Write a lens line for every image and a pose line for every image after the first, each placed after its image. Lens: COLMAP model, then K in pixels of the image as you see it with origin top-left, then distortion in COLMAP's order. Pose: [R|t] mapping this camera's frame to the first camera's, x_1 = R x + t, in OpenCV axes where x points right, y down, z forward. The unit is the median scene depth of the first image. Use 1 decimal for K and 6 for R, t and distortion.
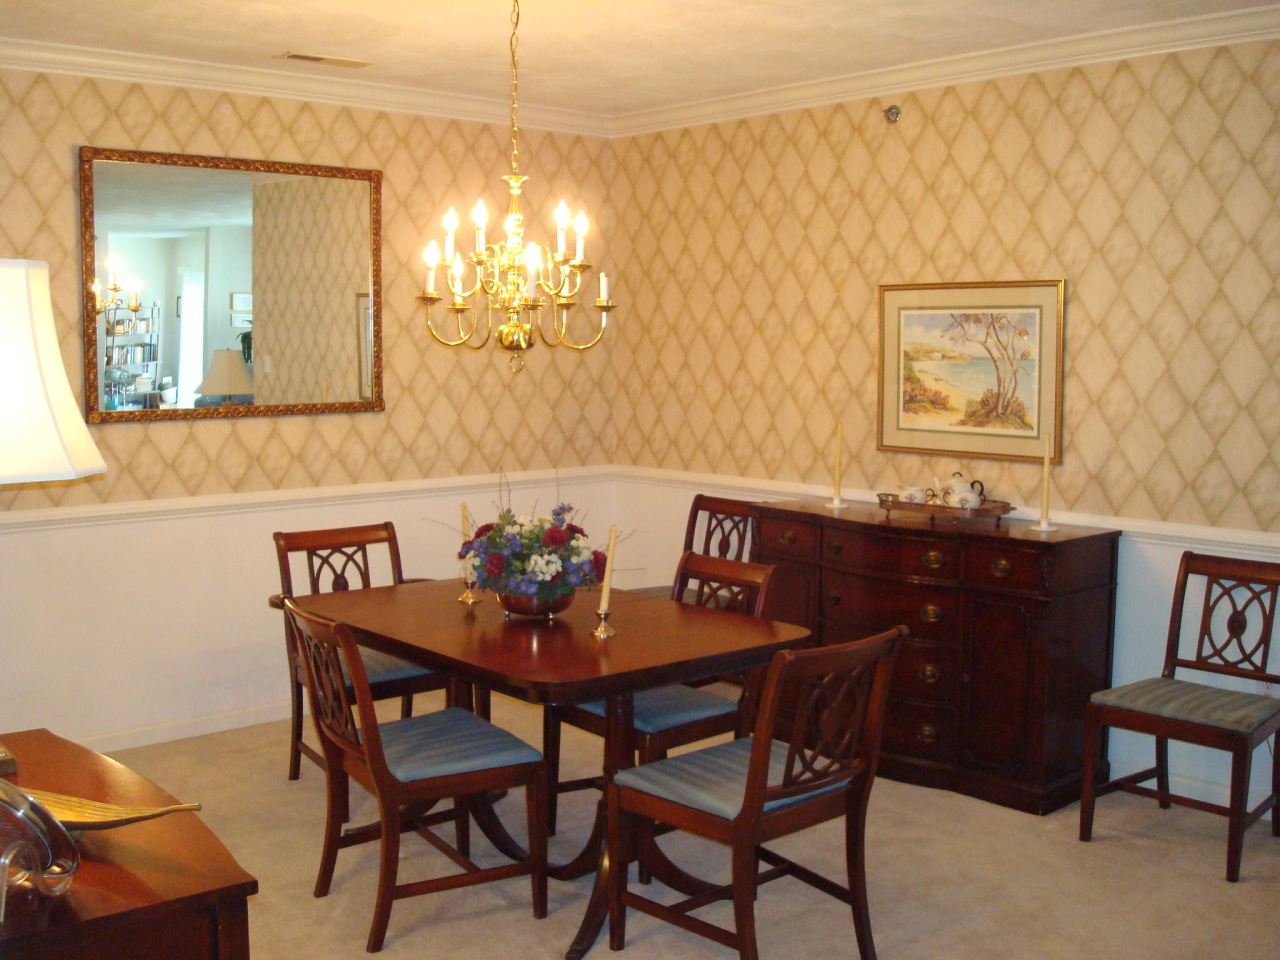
lens RADIAL K [[1340.0, 0, 618.8], [0, 1340.0, 467.0], [0, 0, 1]] dist [-0.086235, -0.083208]
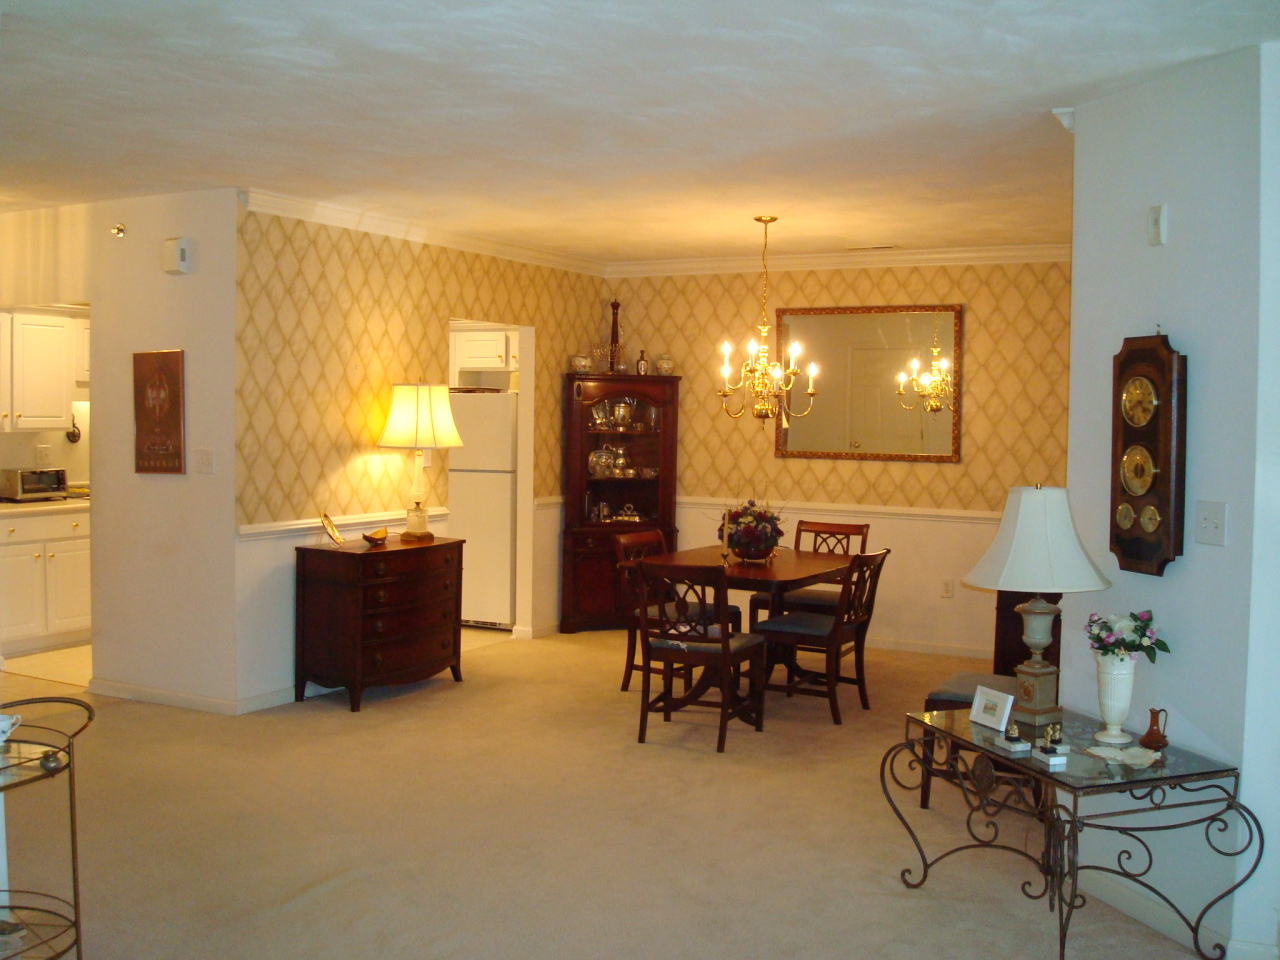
lens RADIAL K [[1340.0, 0, 618.8], [0, 1340.0, 467.0], [0, 0, 1]] dist [-0.086235, -0.083208]
pose [[0.344462, 0.045419, -0.937701, 1.204988], [-0.101366, 0.994789, 0.010947, -0.015367], [0.933312, 0.091280, 0.347270, 0.128292]]
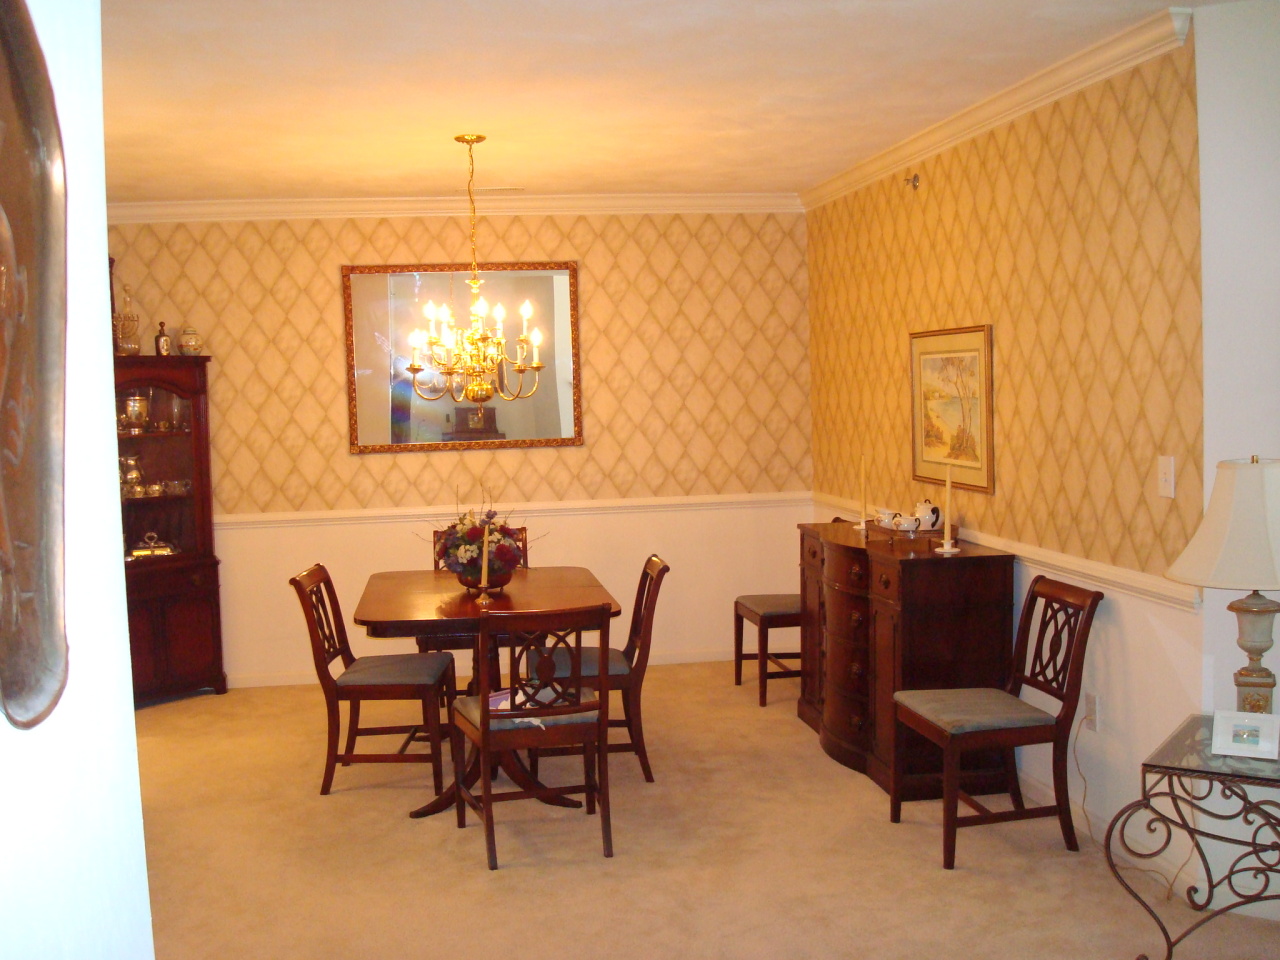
lens RADIAL K [[1340.0, 0, 618.8], [0, 1340.0, 467.0], [0, 0, 1]] dist [-0.086235, -0.083208]
pose [[0.840705, 0.007629, -0.541439, 0.608865], [-0.020958, 0.999610, -0.018458, 0.002907], [0.541087, 0.026866, 0.840537, -0.082272]]
